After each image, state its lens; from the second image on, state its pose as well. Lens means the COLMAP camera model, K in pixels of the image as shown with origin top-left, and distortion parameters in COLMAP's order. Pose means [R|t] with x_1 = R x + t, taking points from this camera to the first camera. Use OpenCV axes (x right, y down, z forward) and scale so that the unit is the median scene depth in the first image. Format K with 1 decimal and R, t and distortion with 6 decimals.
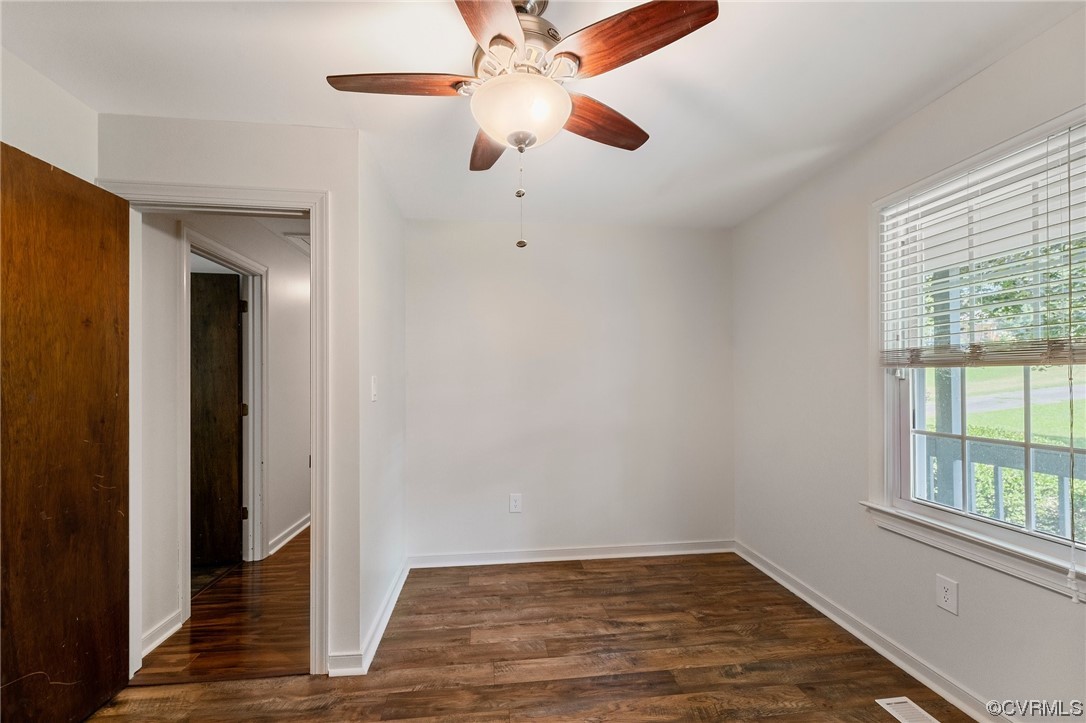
lens RADIAL K [[442.5, 0, 523.5], [0, 442.5, 376.6], [0, 0, 1]] dist [0.005655, -0.002805]
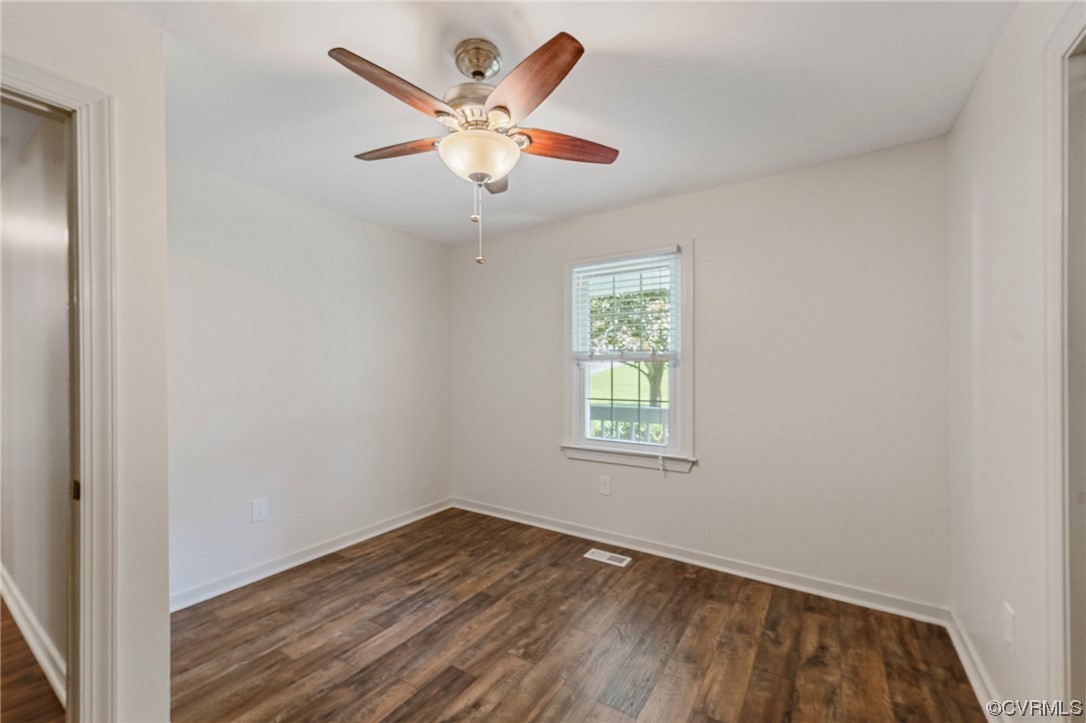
lens RADIAL K [[442.5, 0, 531.7], [0, 442.5, 366.7], [0, 0, 1]] dist [0.005655, -0.002805]
pose [[0.640479, 0.006262, 0.767950, -0.500719], [-0.007005, 0.999973, -0.002312, 0.002285], [-0.767944, -0.003899, 0.640506, 0.045870]]
